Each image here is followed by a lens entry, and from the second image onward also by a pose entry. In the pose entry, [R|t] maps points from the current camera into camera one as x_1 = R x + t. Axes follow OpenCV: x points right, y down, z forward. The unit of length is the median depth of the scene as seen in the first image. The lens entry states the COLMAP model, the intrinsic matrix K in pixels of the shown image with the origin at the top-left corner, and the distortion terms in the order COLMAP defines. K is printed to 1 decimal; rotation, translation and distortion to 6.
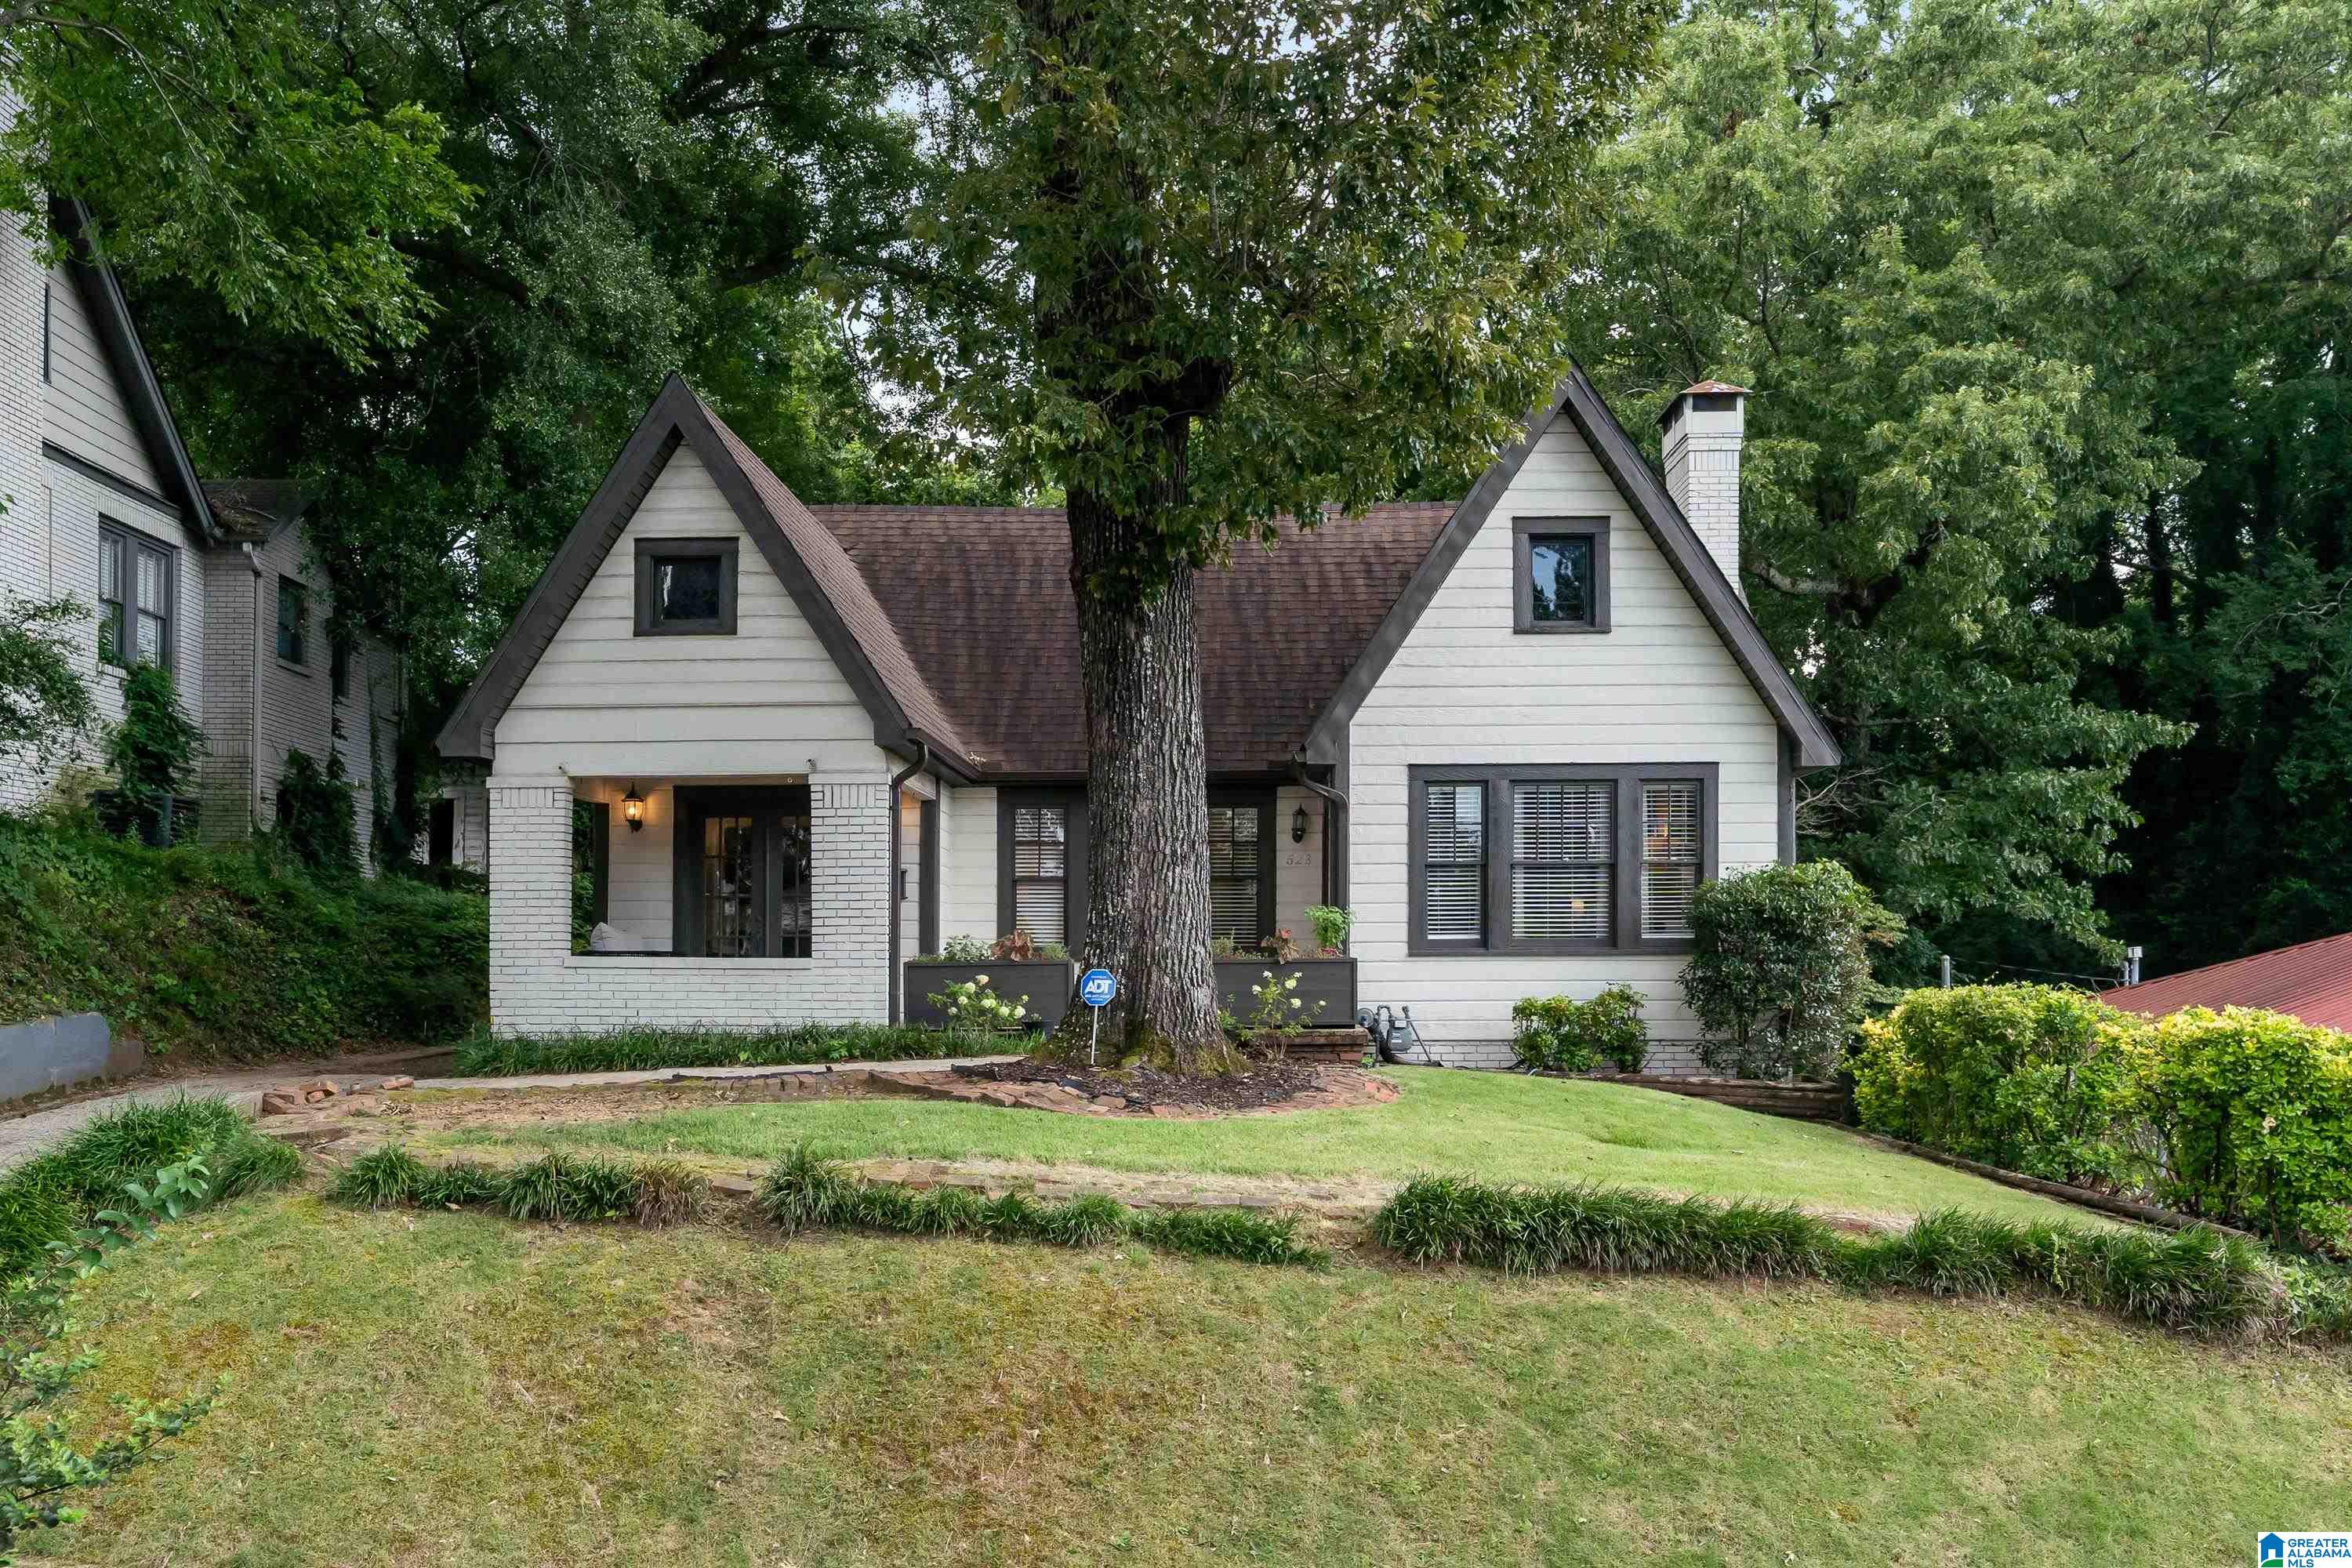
lens RADIAL K [[1628.0, 0, 1129.6], [0, 1628.0, 816.0], [0, 0, 1]] dist [-0.004828, 0.005678]
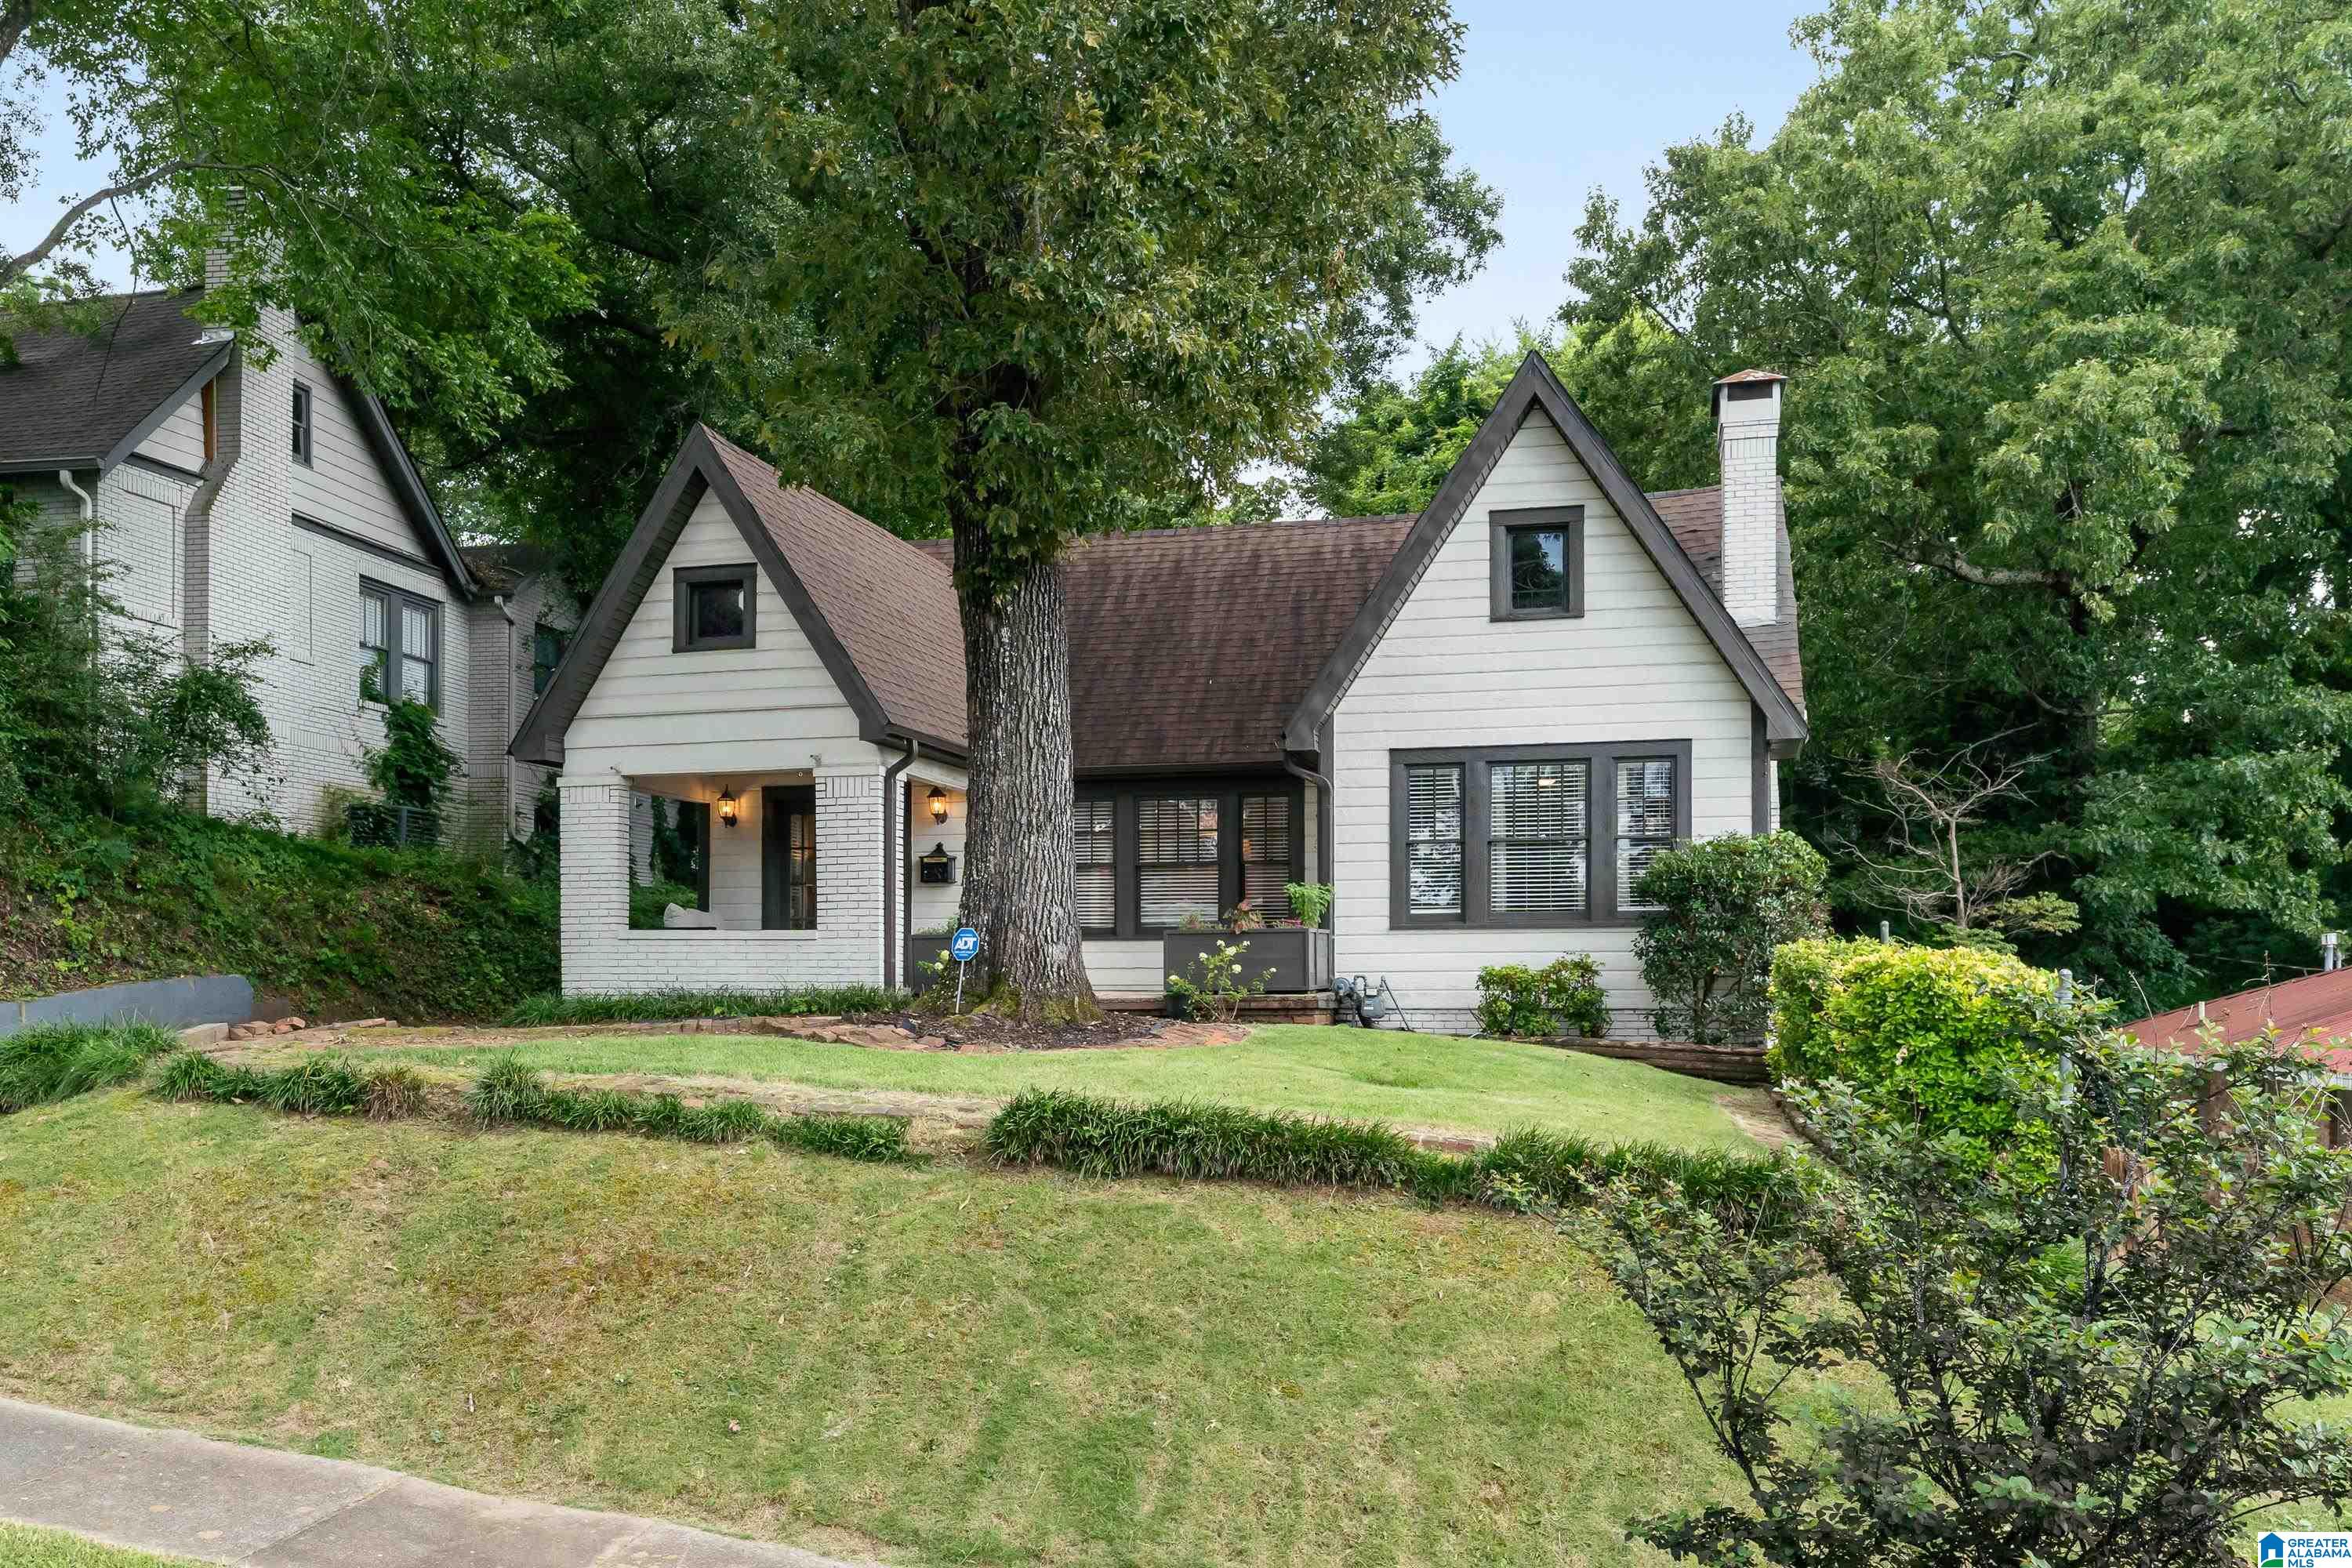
lens RADIAL K [[1529.1, 0, 1227.0], [0, 1529.1, 844.0], [0, 0, 1]] dist [-0.000368, 0.001013]
pose [[0.984445, -0.016253, -0.174939, 0.260828], [0.016816, 0.999857, 0.001737, 0.028804], [0.174885, -0.004652, 0.984578, -0.000587]]
